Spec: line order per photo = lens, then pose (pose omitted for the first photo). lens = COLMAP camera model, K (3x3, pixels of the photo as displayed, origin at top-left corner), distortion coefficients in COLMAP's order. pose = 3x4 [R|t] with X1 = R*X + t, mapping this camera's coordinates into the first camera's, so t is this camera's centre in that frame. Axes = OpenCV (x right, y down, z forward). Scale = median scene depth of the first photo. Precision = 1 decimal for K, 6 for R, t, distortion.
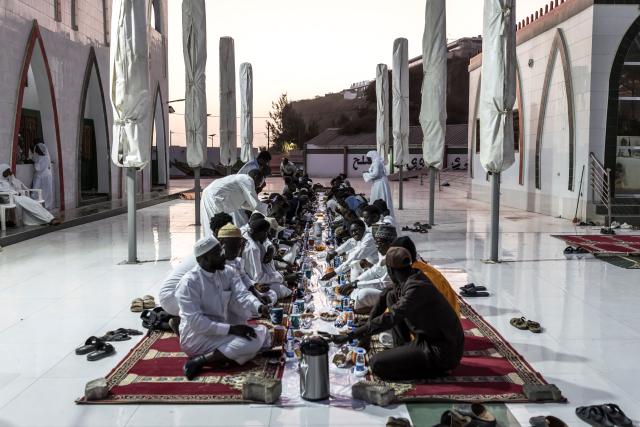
lens RADIAL K [[613.9, 0, 324.9], [0, 613.9, 209.1], [0, 0, 1]] dist [-0.010841, 0.000000]
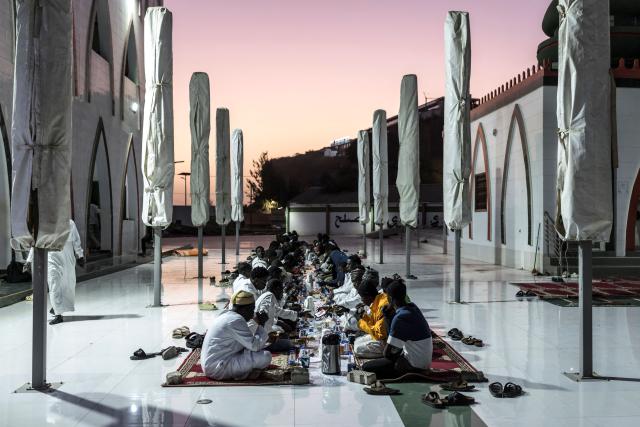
lens RADIAL K [[662.8, 0, 340.0], [0, 662.8, 210.8], [0, 0, 1]] dist [-0.011693, 0.000000]
pose [[0.998304, -0.002072, 0.058188, -0.020623], [0.007252, 0.996010, -0.088942, 0.011975], [-0.057771, 0.089214, 0.994336, -0.196962]]
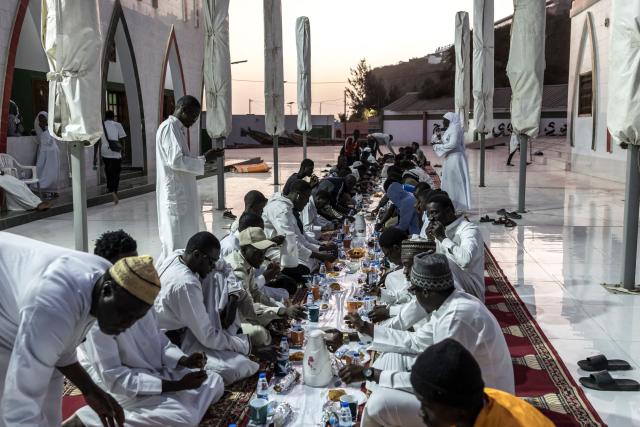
lens RADIAL K [[566.7, 0, 323.6], [0, 566.7, 196.7], [0, 0, 1]] dist [-0.007572, 0.017393]
pose [[0.987081, 0.006930, -0.160074, 0.040837], [-0.000185, 0.999113, 0.042115, -0.020022], [0.160224, -0.041542, 0.986206, 0.250017]]
